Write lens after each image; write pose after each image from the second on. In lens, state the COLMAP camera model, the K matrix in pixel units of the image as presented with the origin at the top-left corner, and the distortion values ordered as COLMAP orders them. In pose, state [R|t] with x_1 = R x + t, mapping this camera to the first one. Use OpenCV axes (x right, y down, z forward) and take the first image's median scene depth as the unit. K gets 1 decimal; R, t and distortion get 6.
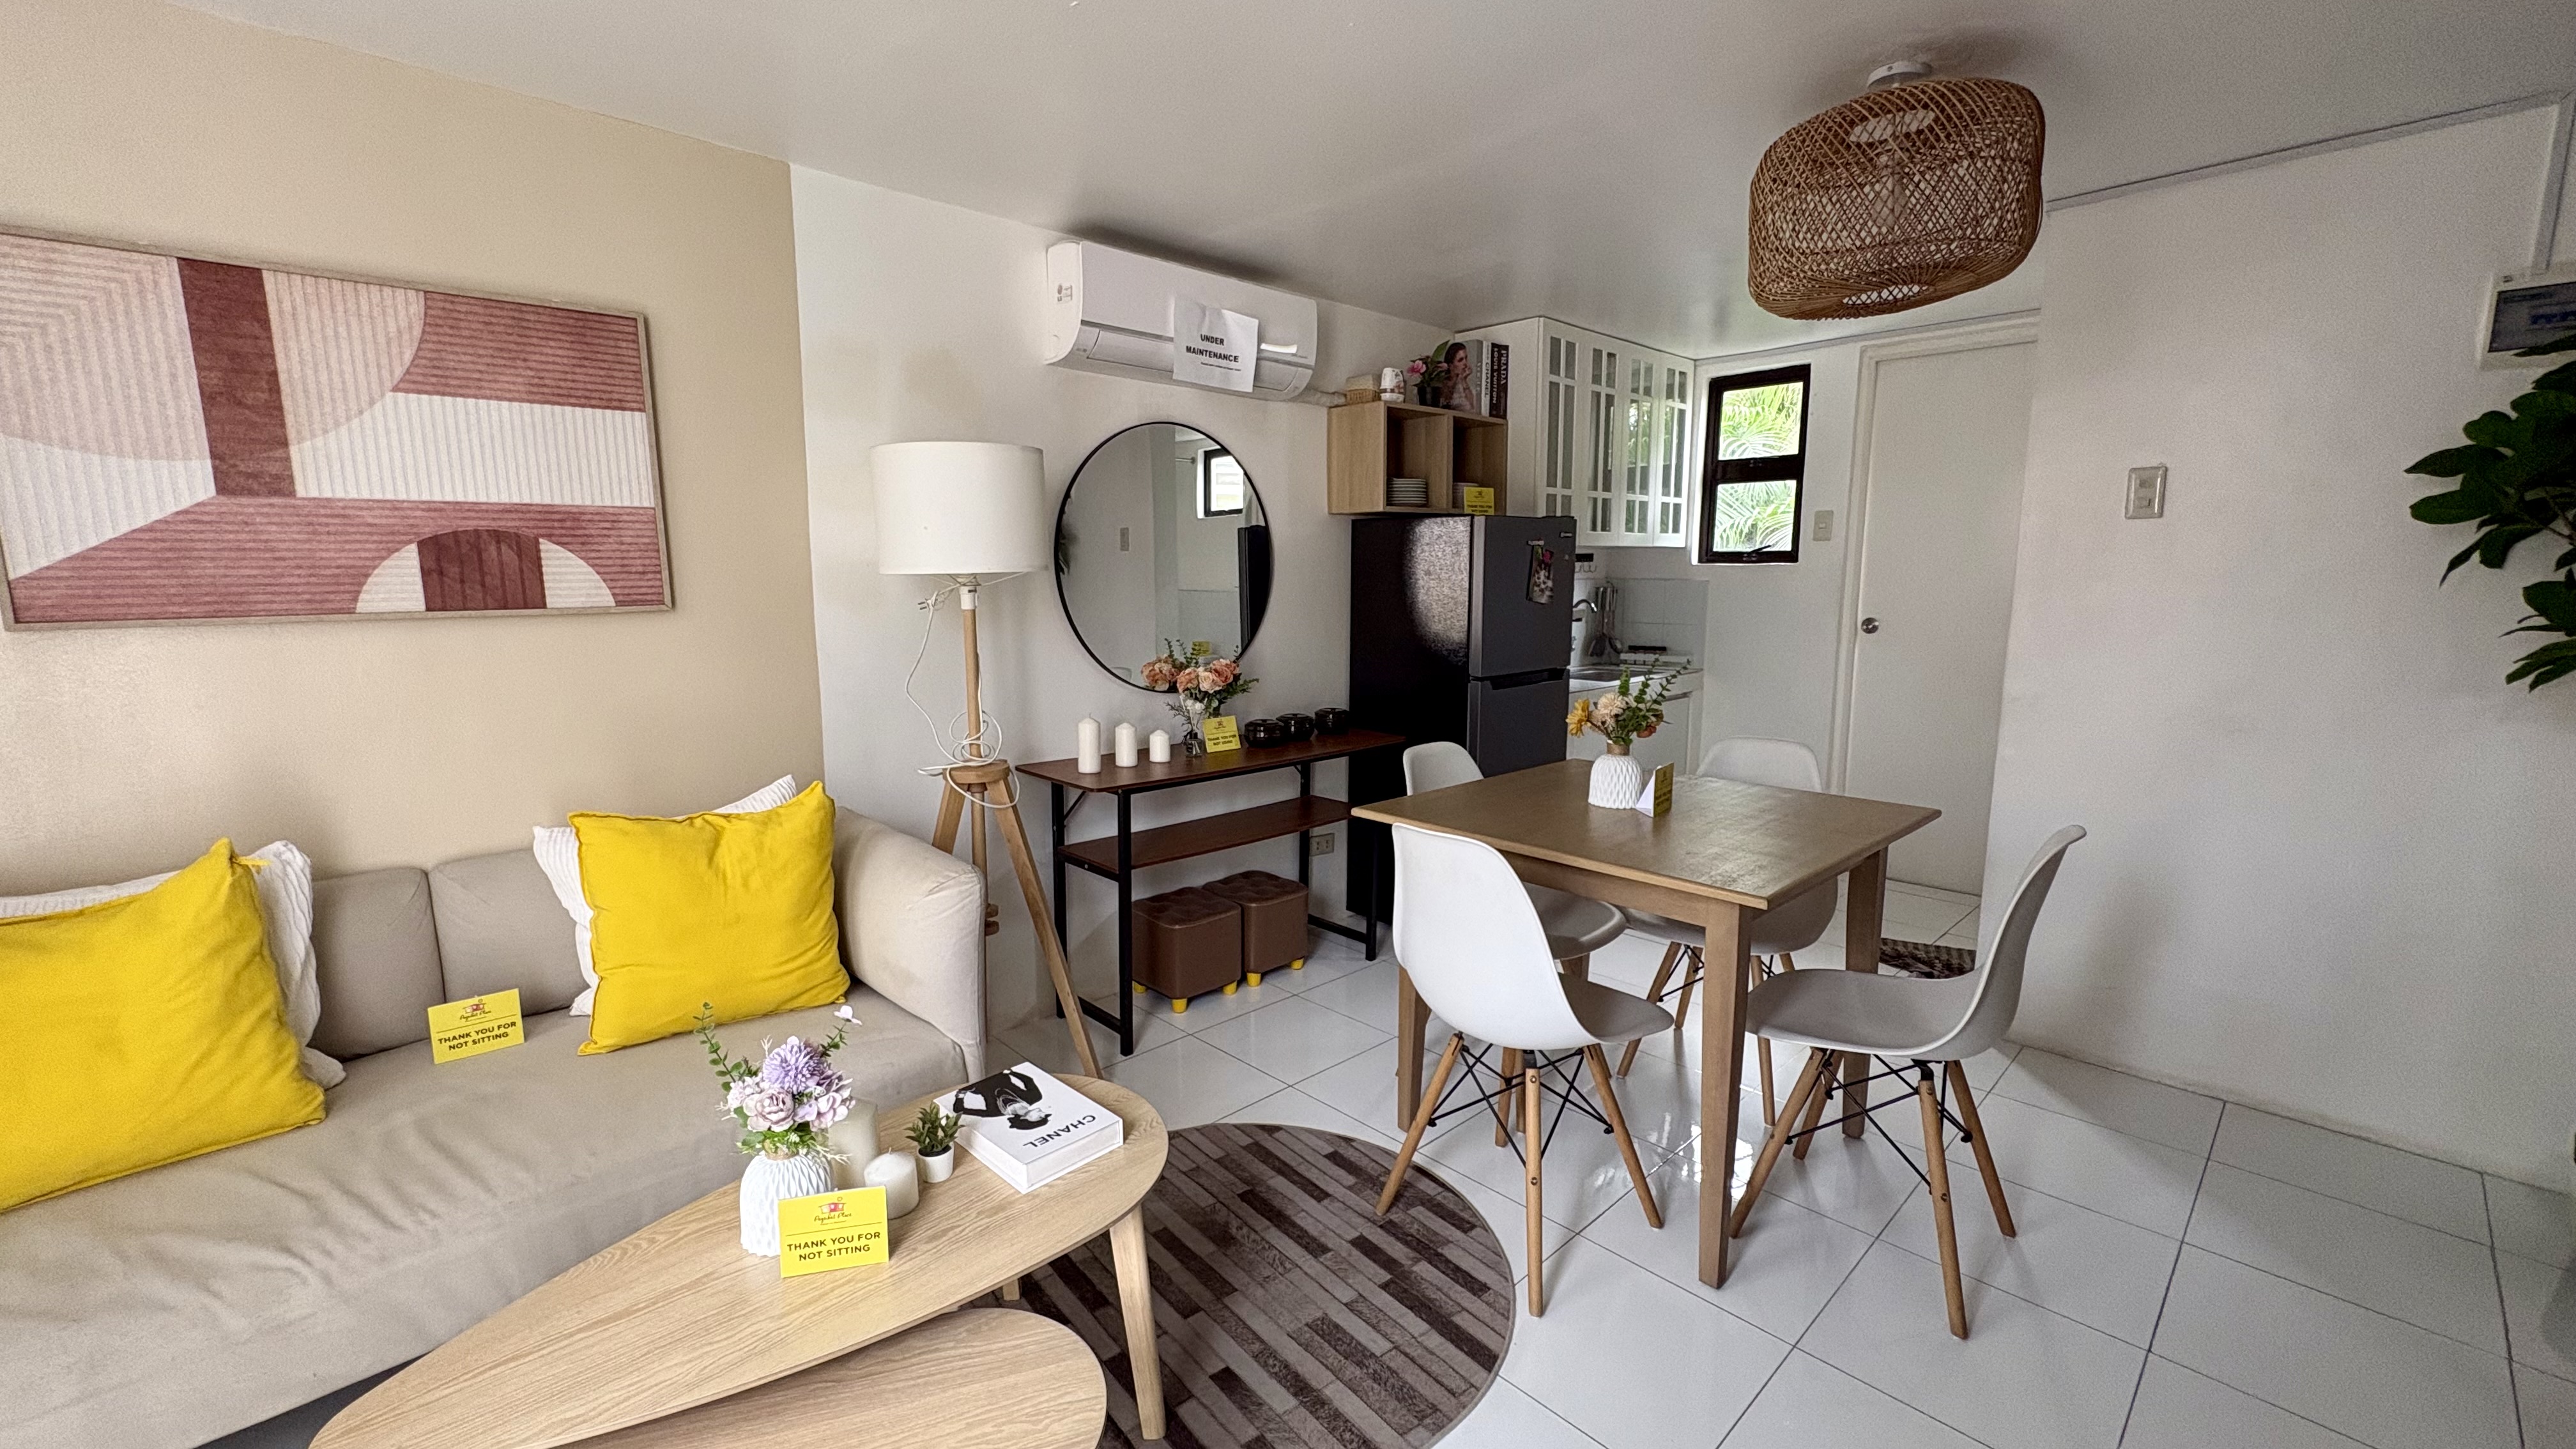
lens RADIAL K [[1022.0, 0, 1287.6], [0, 1022.0, 717.6], [0, 0, 1]] dist [-0.000510, 0.001628]
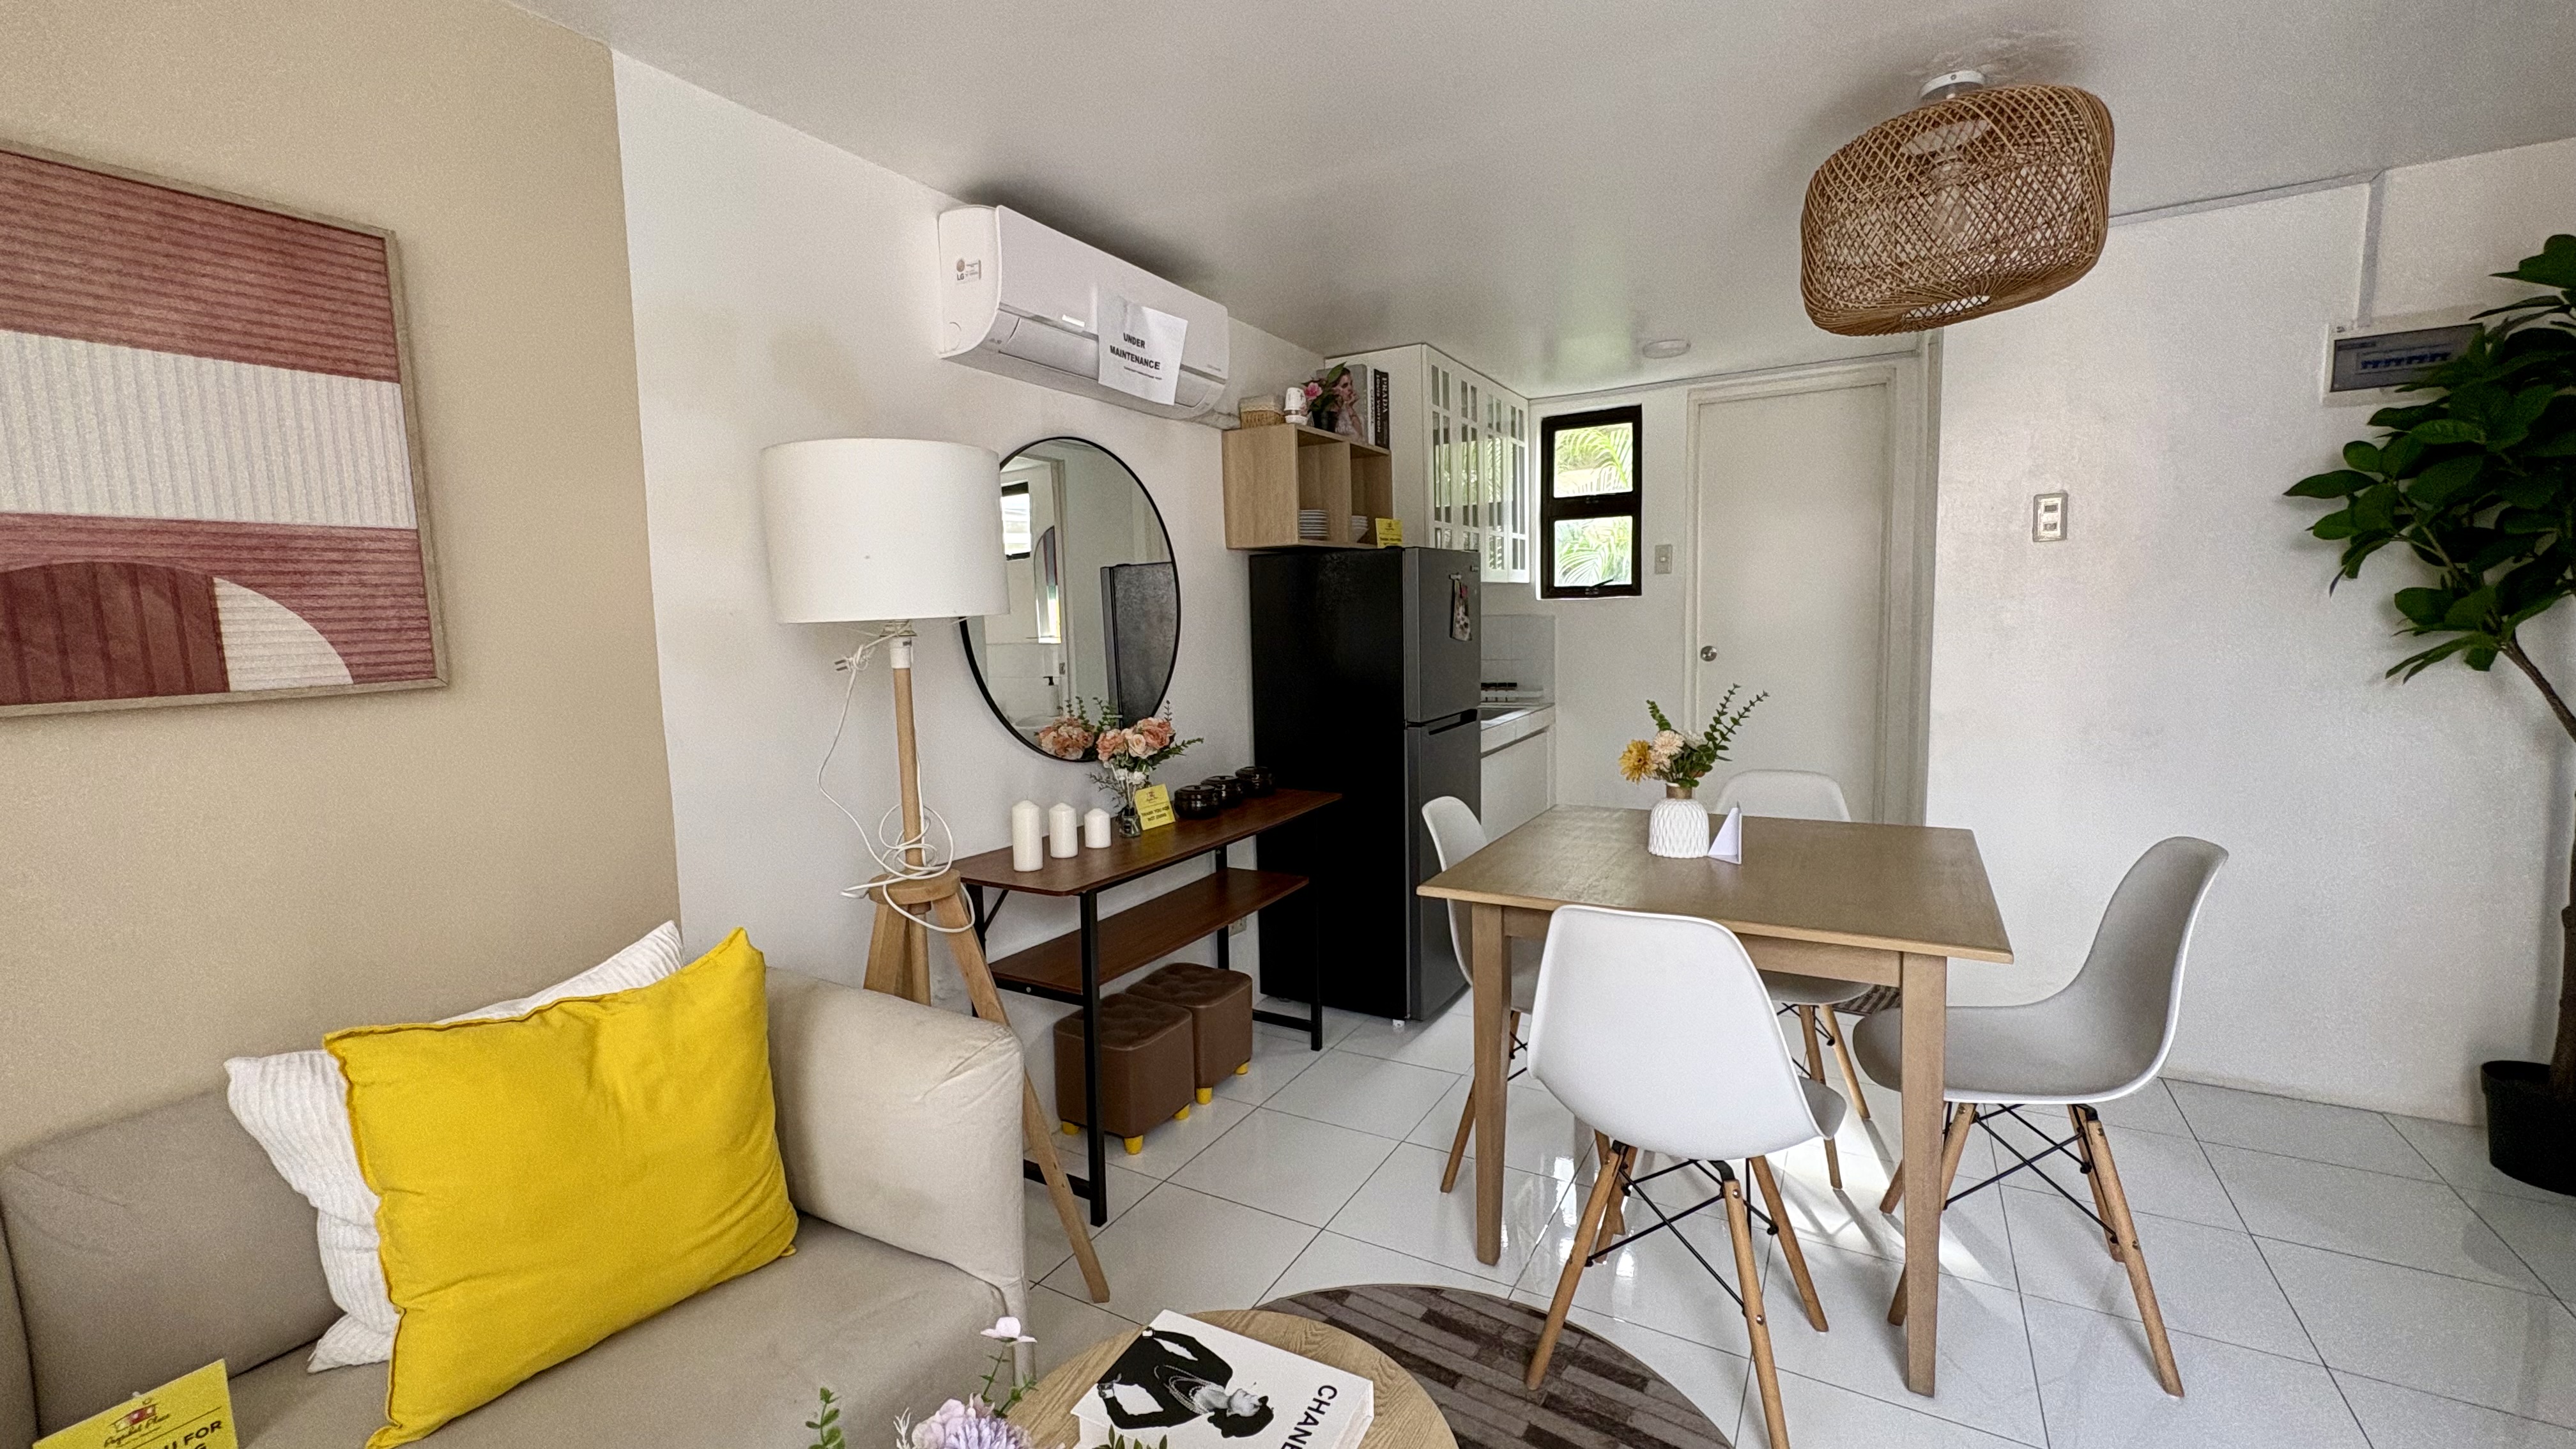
lens RADIAL K [[1022.0, 0, 1280.8], [0, 1022.0, 719.5], [0, 0, 1]] dist [-0.000510, 0.001628]
pose [[0.959516, -0.053321, 0.276561, -0.263983], [0.066216, 0.997101, -0.037491, -0.023226], [-0.273760, 0.054286, 0.960265, 0.219803]]
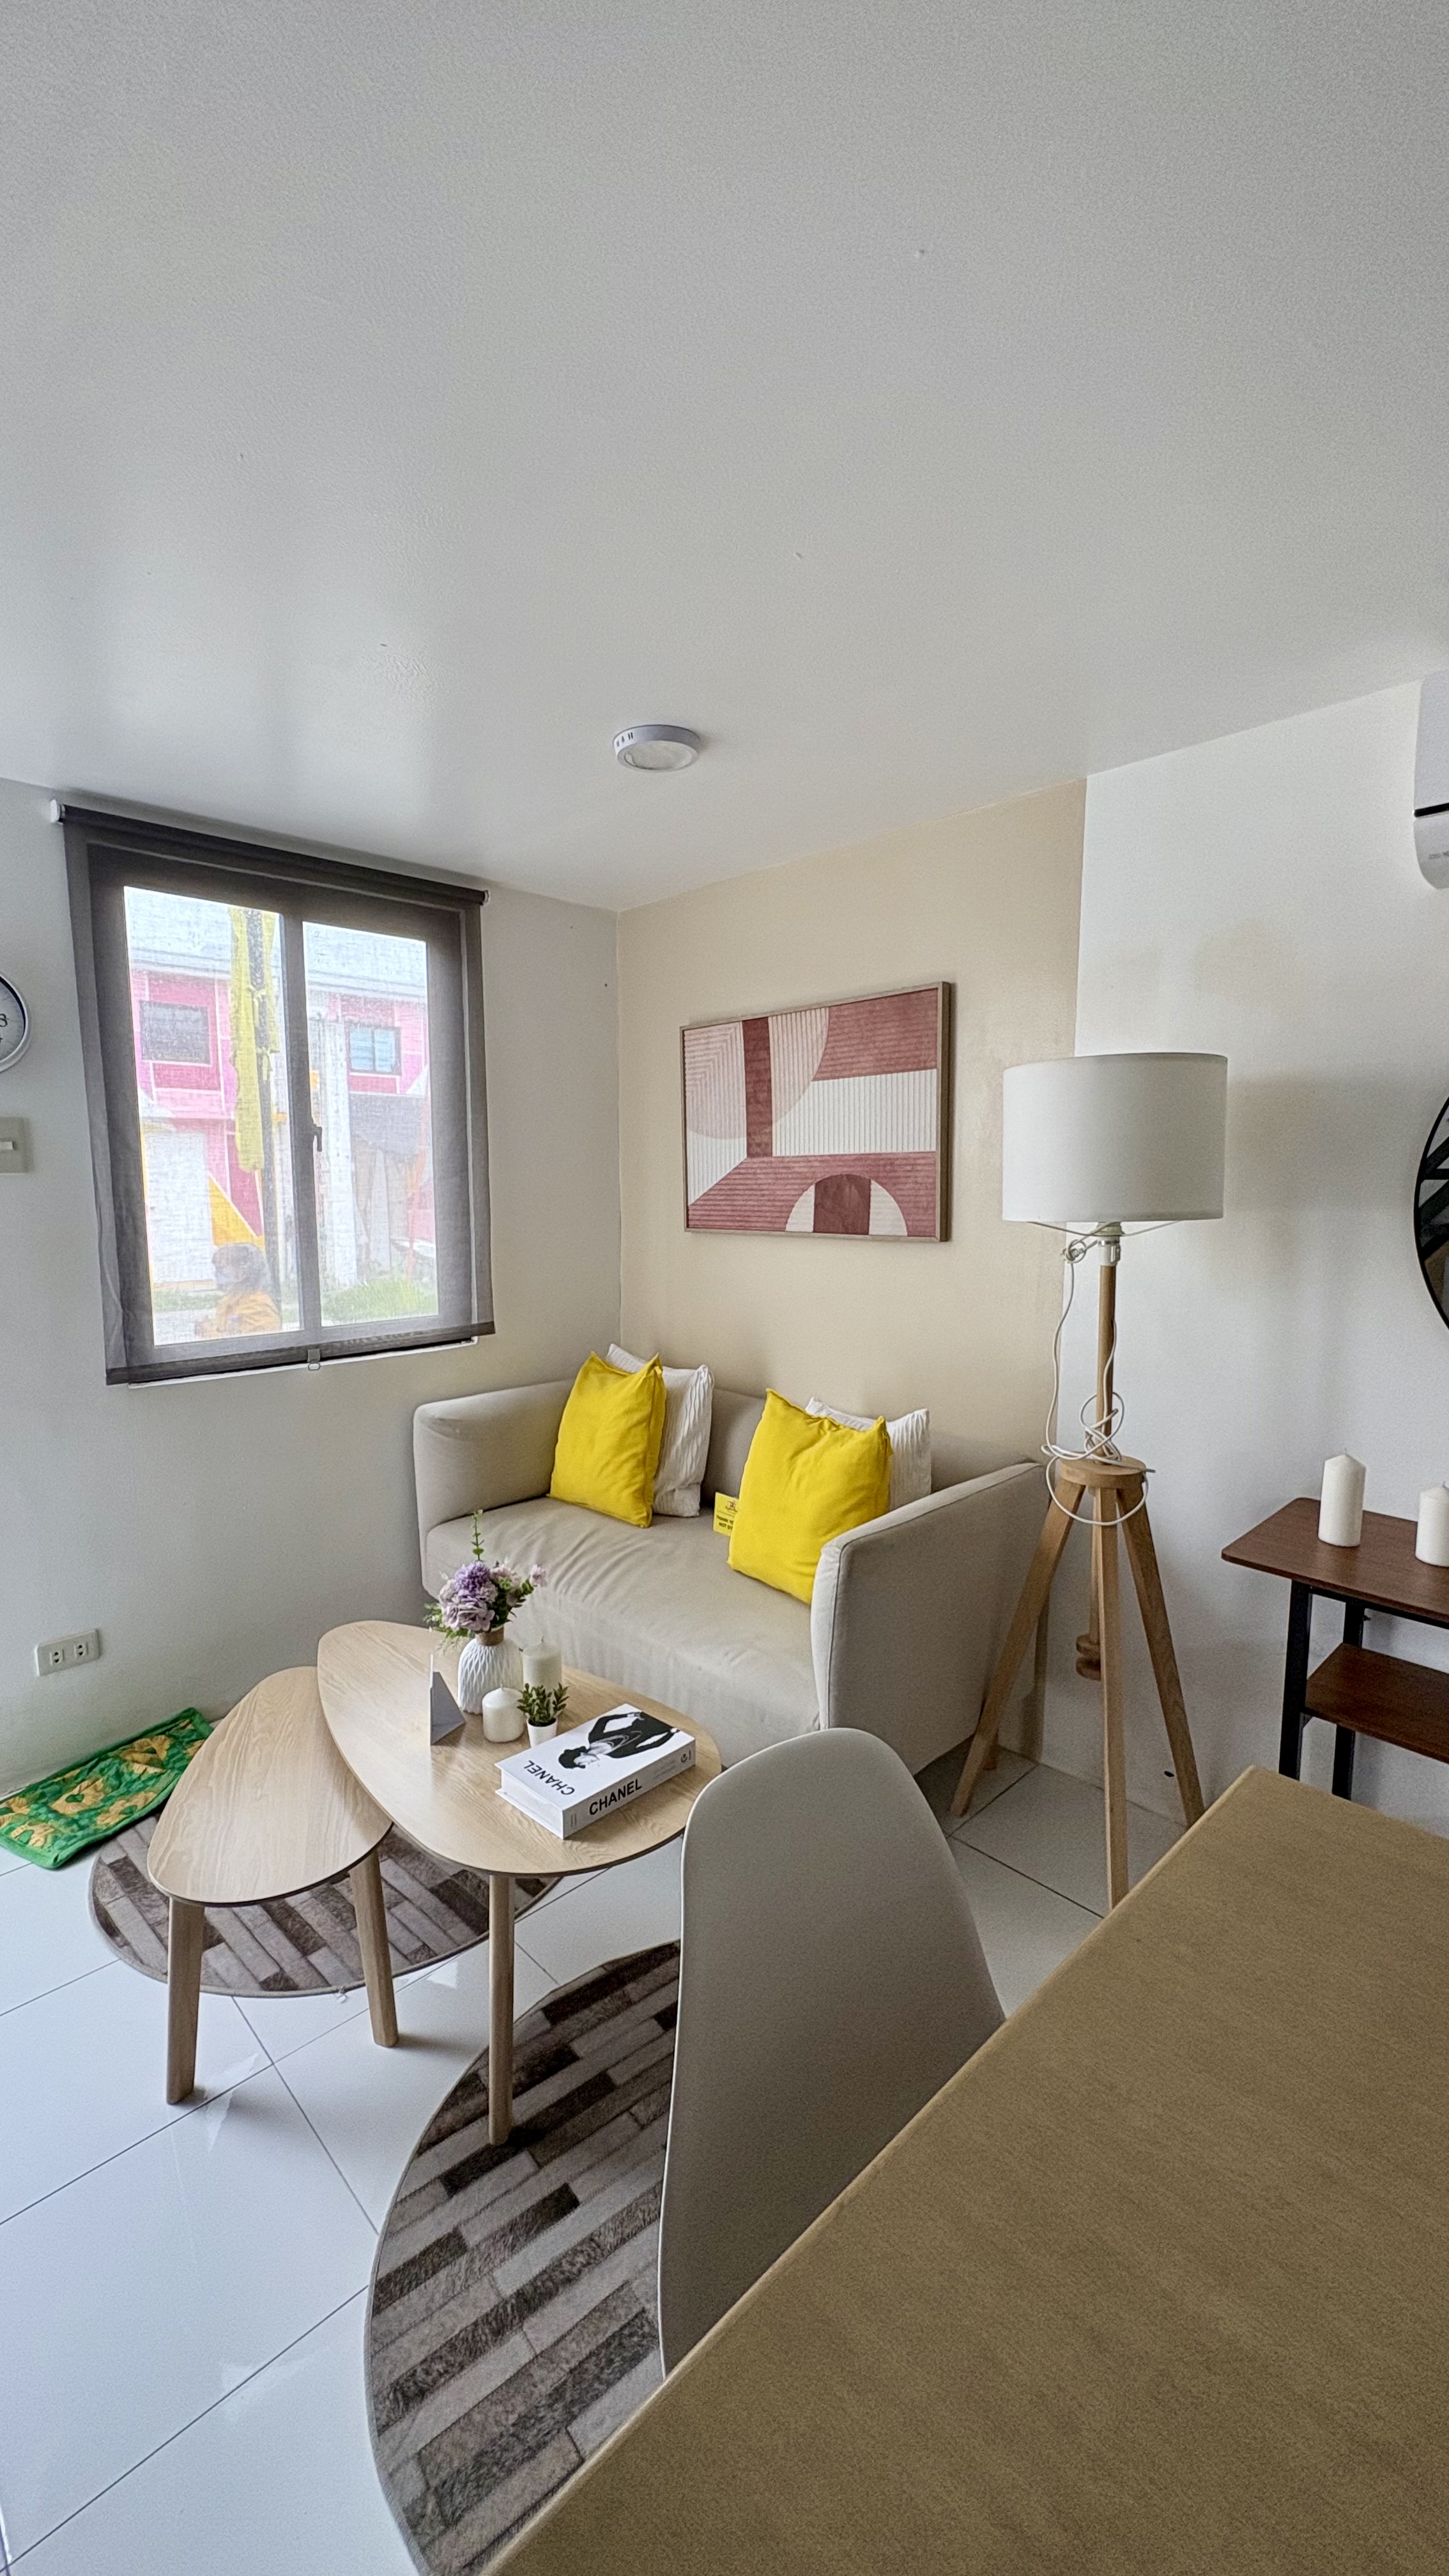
lens RADIAL K [[1022.0, 0, 726.3], [0, 1022.0, 1292.6], [0, 0, 1]] dist [-0.000510, 0.001628]
pose [[0.021163, 0.112954, -0.993375, 0.483640], [-0.143562, 0.983644, 0.108789, -0.133816], [0.989415, 0.140309, 0.037032, 0.707270]]
